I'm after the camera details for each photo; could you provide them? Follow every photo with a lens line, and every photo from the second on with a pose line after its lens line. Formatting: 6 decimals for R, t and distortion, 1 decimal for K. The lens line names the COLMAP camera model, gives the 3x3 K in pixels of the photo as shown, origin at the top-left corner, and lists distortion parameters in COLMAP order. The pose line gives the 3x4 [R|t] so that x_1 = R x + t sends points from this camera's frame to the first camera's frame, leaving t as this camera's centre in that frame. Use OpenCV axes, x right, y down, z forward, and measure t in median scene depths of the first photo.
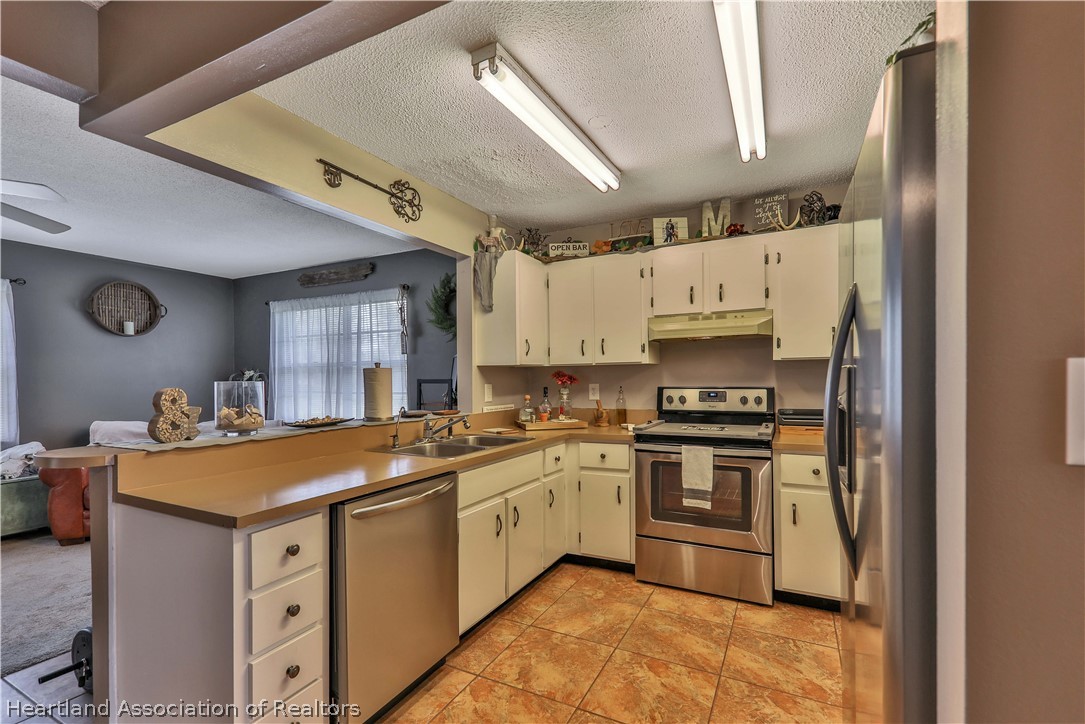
lens RADIAL K [[491.5, 0, 538.8], [0, 491.5, 382.8], [0, 0, 1]] dist [0.016478, -0.001007]
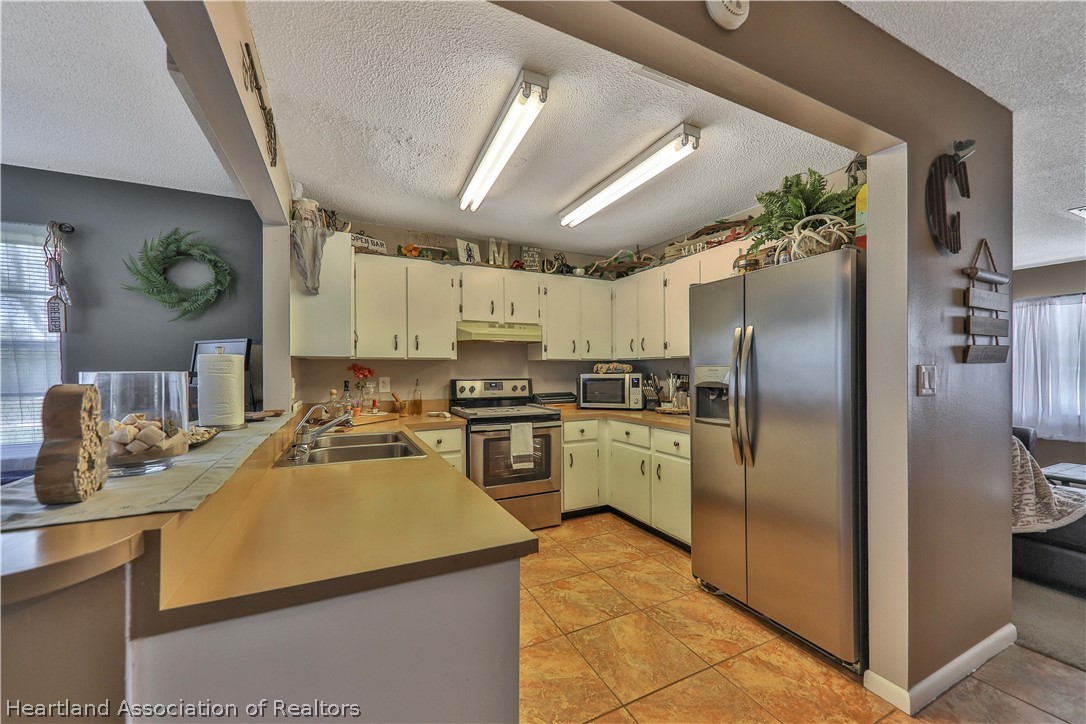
lens RADIAL K [[413.9, 0, 542.4], [0, 413.9, 373.8], [0, 0, 1]] dist [0.000062, 0.000049]
pose [[0.590404, 0.003222, 0.807101, -0.461542], [0.004633, 0.999962, -0.007382, 0.003708], [-0.807094, 0.008097, 0.590367, 0.243252]]
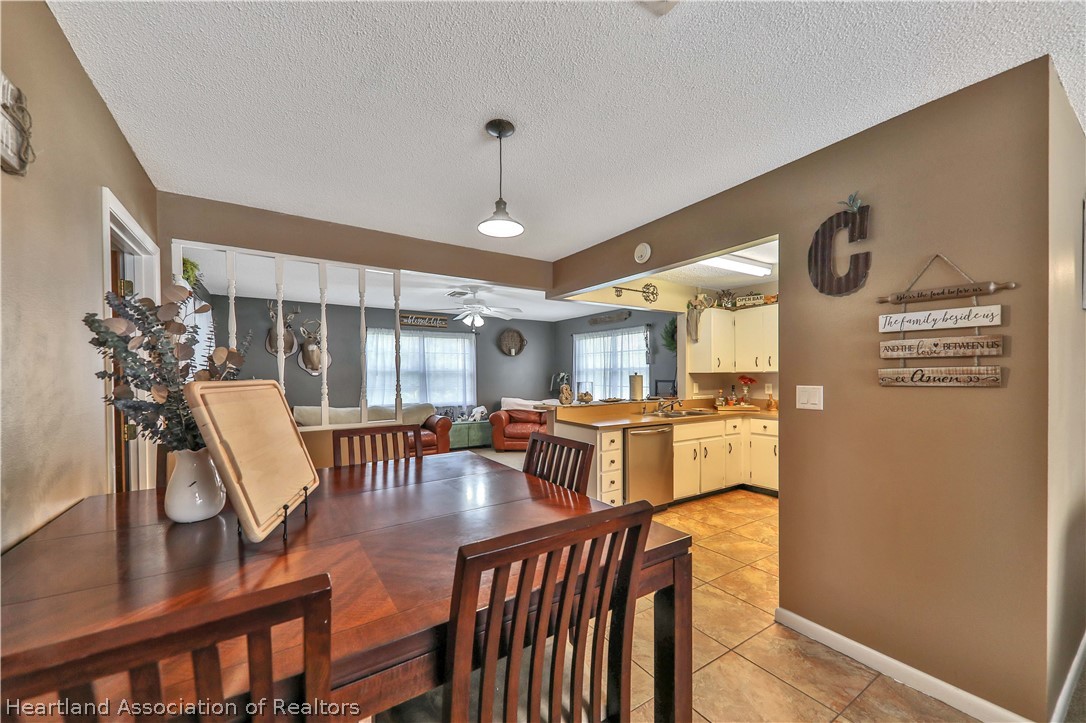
lens RADIAL K [[413.9, 0, 542.4], [0, 413.9, 373.3], [0, 0, 1]] dist [0.000062, 0.000049]
pose [[0.873418, 0.003305, -0.486960, 0.147860], [-0.006703, 0.999964, -0.005237, -0.022448], [0.486926, 0.007838, 0.873408, -0.597093]]
